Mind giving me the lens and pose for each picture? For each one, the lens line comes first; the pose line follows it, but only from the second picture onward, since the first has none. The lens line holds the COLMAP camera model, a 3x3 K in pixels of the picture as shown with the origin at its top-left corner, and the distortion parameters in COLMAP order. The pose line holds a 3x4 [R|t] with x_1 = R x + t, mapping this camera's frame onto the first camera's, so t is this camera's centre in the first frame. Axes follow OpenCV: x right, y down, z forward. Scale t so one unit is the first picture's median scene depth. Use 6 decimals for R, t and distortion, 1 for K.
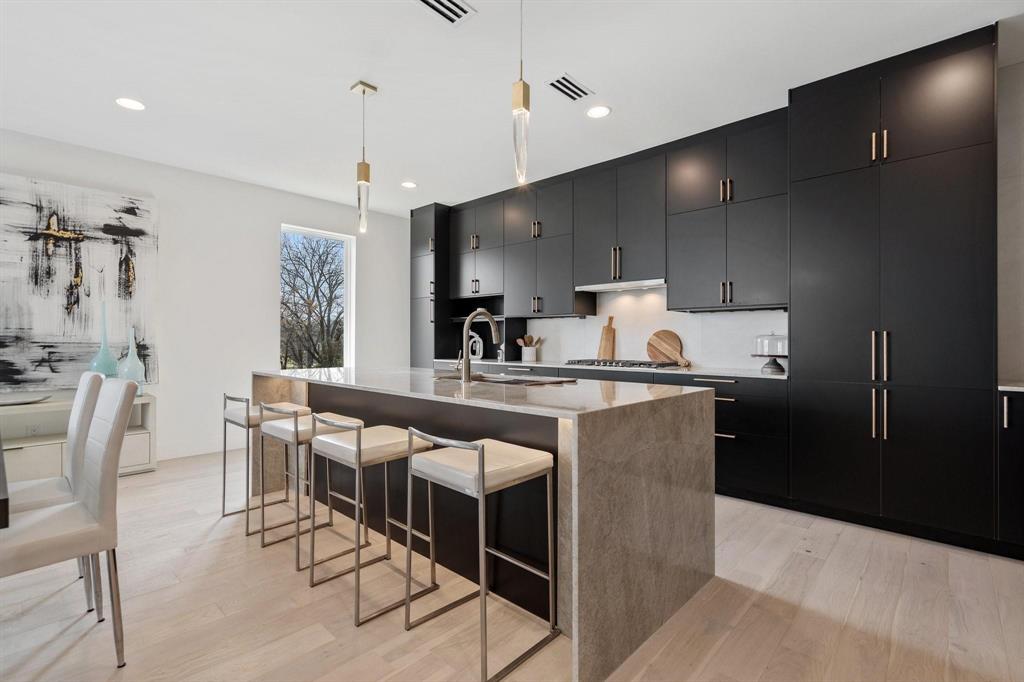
lens RADIAL K [[470.1, 0, 515.3], [0, 470.1, 338.5], [0, 0, 1]] dist [-0.003093, -0.000593]
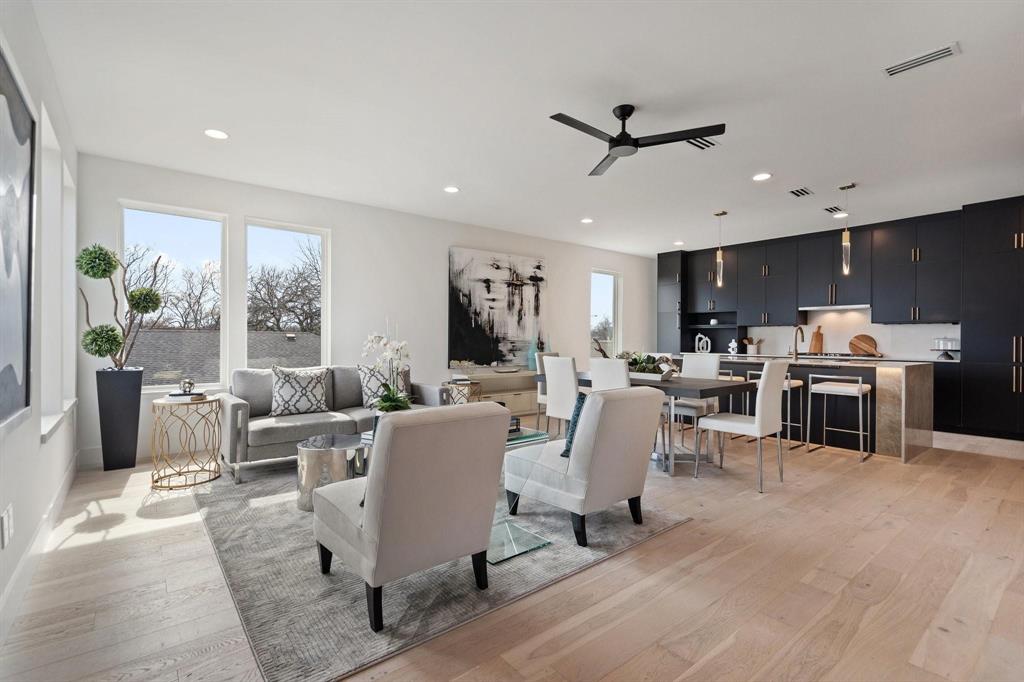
lens RADIAL K [[470.1, 0, 510.7], [0, 470.1, 342.7], [0, 0, 1]] dist [-0.003093, -0.000593]
pose [[0.989167, 0.005215, -0.146700, -0.703387], [-0.003973, 0.999954, 0.008759, 0.000325], [0.146738, -0.008081, 0.989142, -0.848152]]
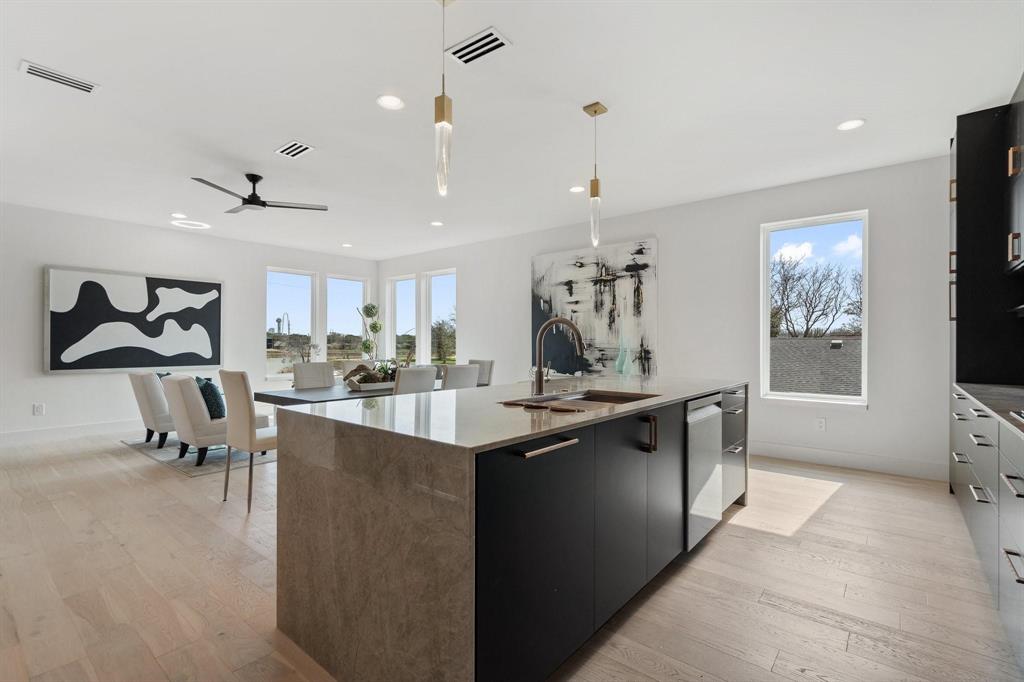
lens RADIAL K [[470.1, 0, 511.3], [0, 470.1, 342.1], [0, 0, 1]] dist [-0.003093, -0.000593]
pose [[0.059866, -0.002828, -0.998202, 0.550014], [-0.000867, 0.999995, -0.002885, -0.005965], [0.998206, 0.001038, 0.059863, 0.581627]]
